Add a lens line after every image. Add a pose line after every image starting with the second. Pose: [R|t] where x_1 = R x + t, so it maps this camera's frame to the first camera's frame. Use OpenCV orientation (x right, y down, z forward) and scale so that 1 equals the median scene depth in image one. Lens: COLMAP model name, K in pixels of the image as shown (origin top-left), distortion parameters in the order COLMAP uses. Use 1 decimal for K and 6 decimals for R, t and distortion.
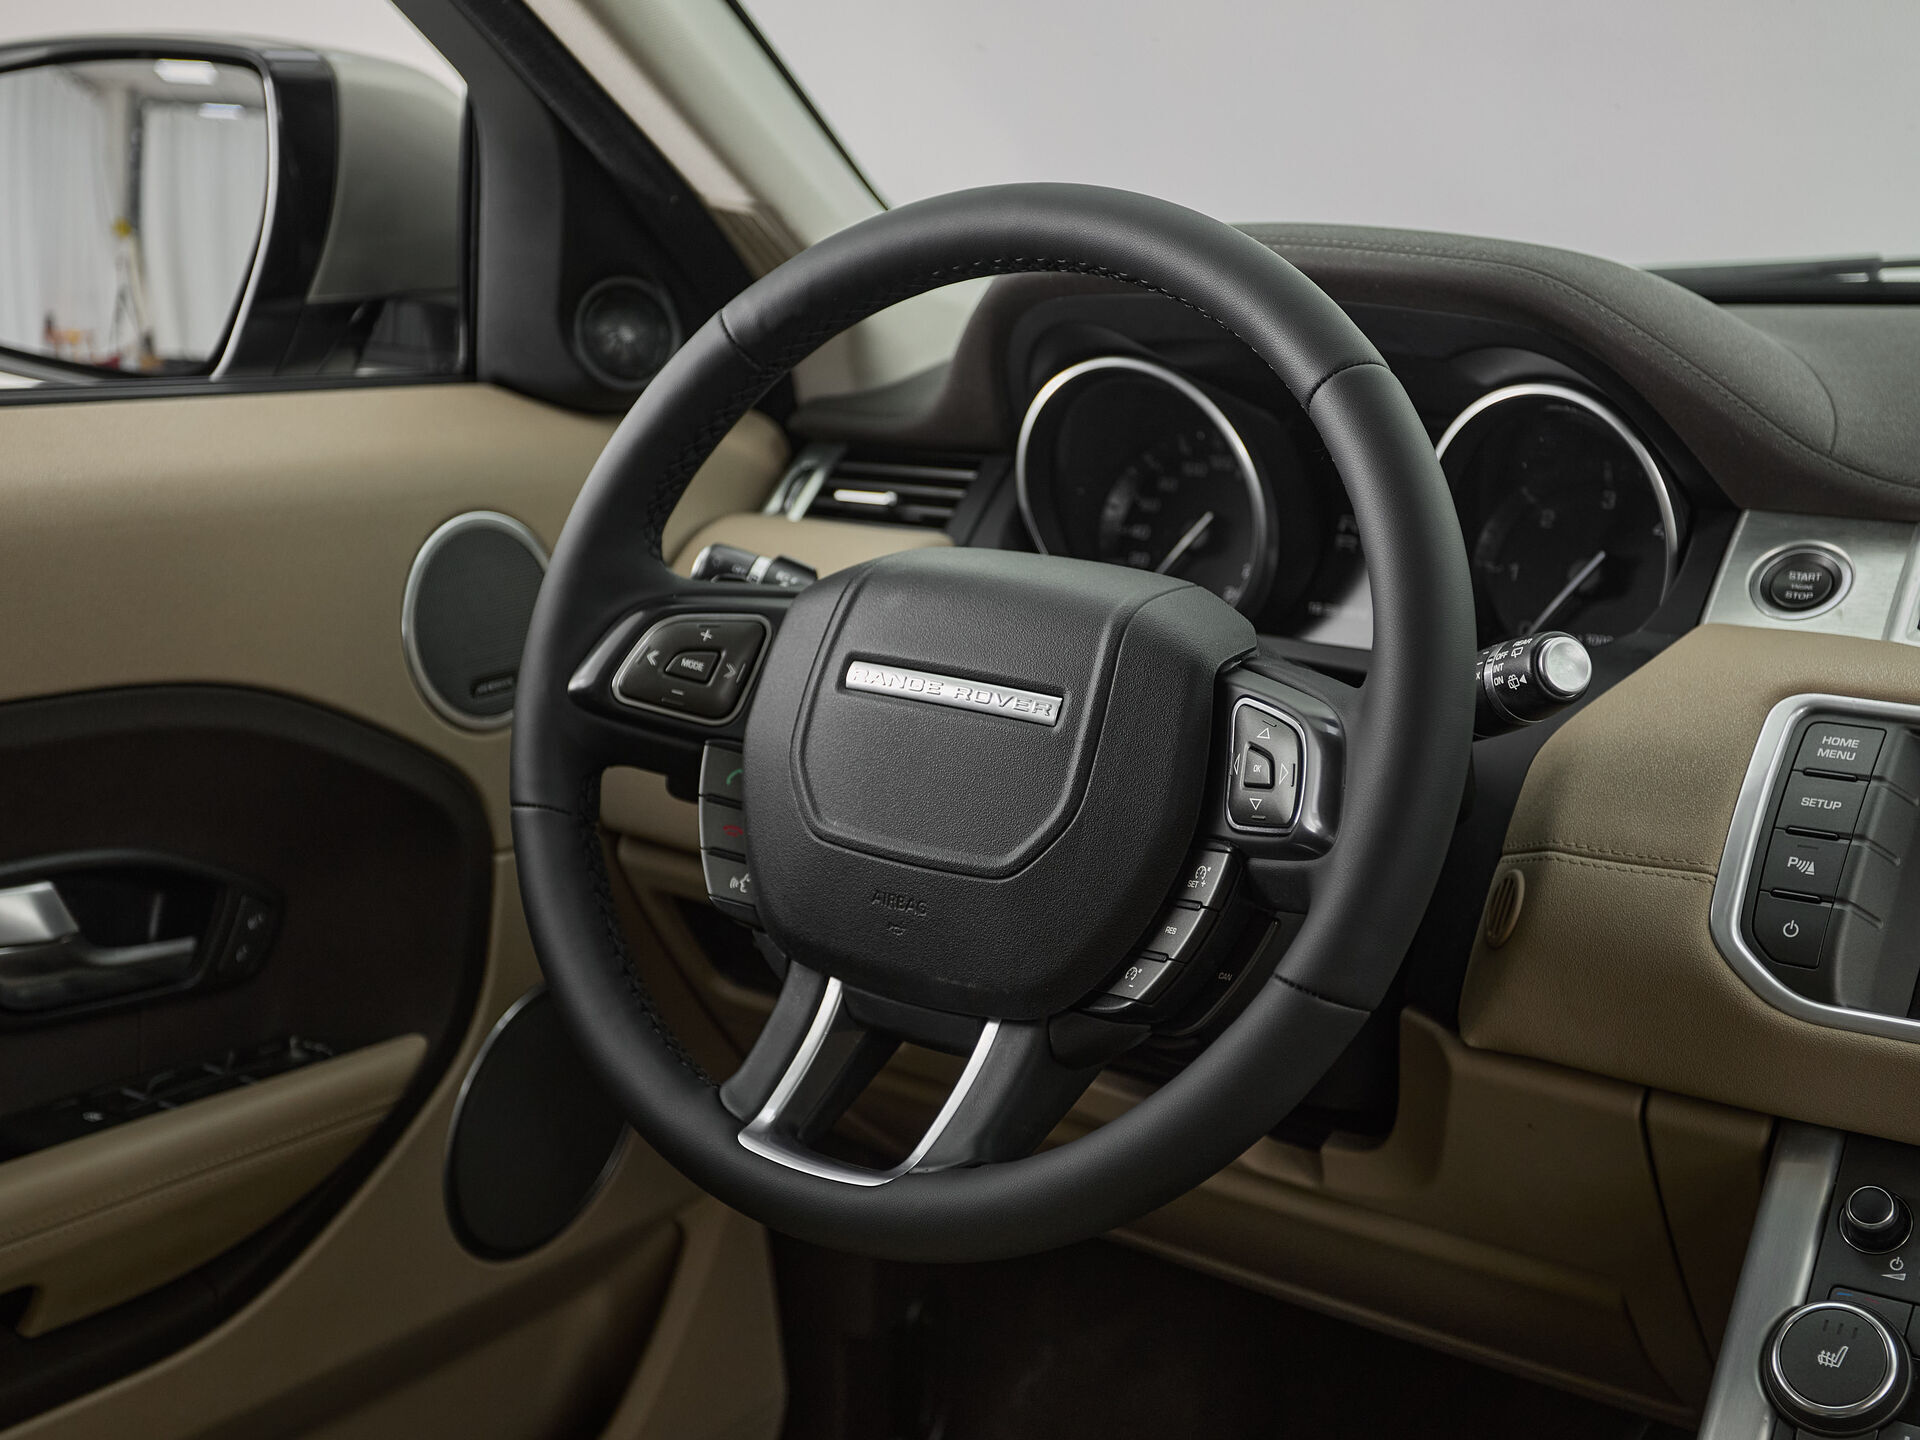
lens RADIAL K [[2625.1, 0, 960.0], [0, 2625.1, 720.0], [0, 0, 1]] dist [0.026616, 0.055381]
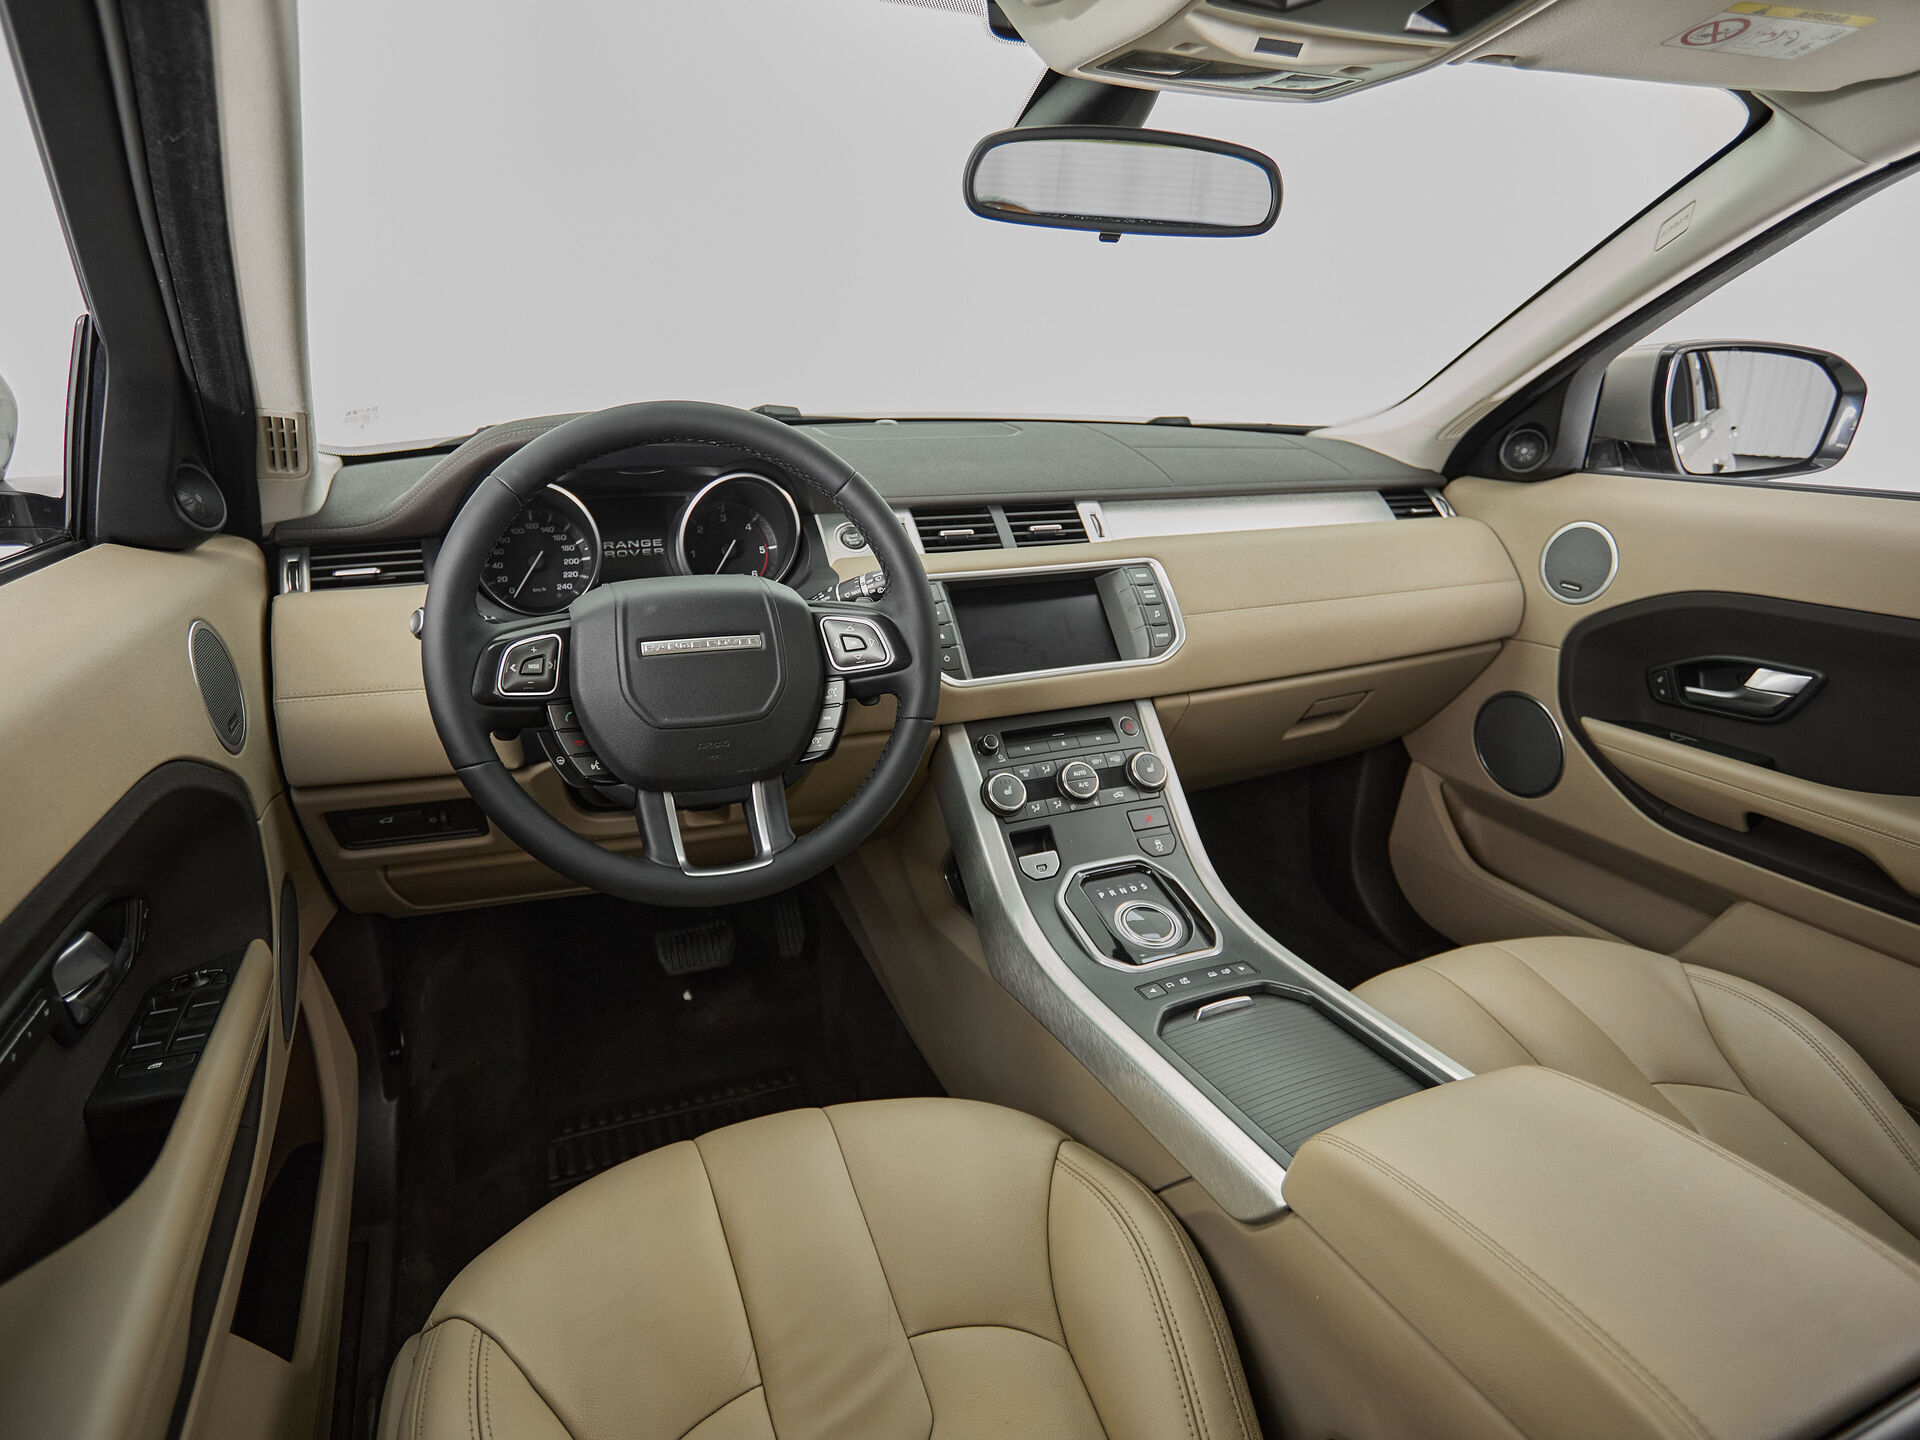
lens RADIAL K [[1083.6, 0, 960.0], [0, 1083.6, 720.0], [0, 0, 1]] dist [-0.003034, -0.002070]
pose [[0.539690, -0.282057, 0.793207, -0.592839], [0.175961, 0.959187, 0.221356, -0.107566], [-0.823269, 0.020110, 0.567295, 0.312184]]
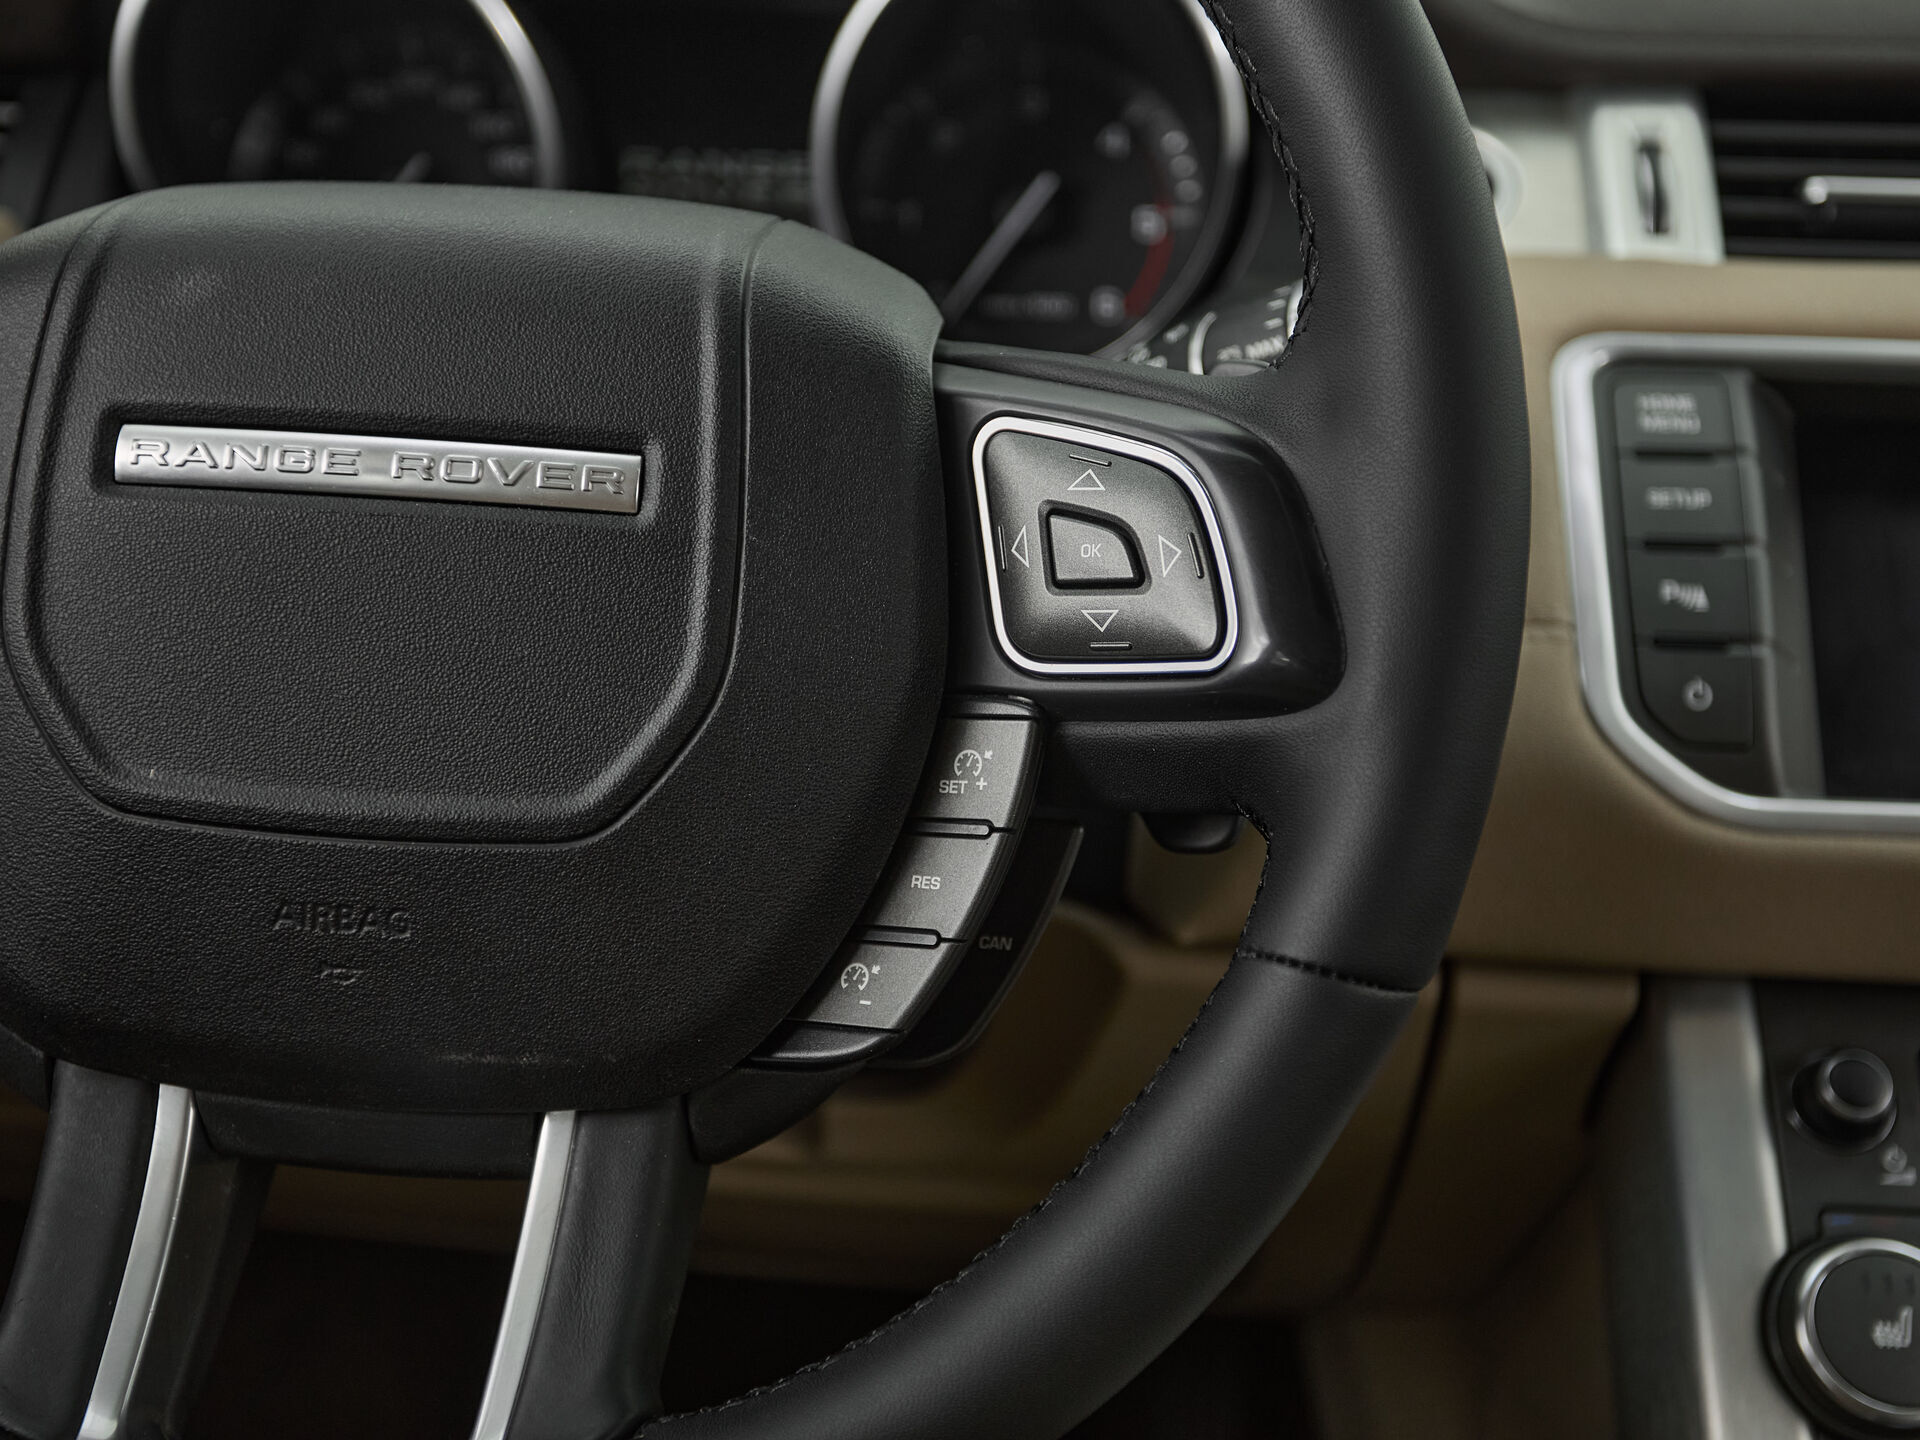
lens RADIAL K [[2394.3, 0, 960.0], [0, 2394.3, 720.0], [0, 0, 1]] dist [0.021615, 0.036499]
pose [[0.863489, -0.154598, 0.480089, -0.124779], [0.100027, 0.985449, 0.137425, -0.014144], [-0.494349, -0.070643, 0.866388, 0.546784]]
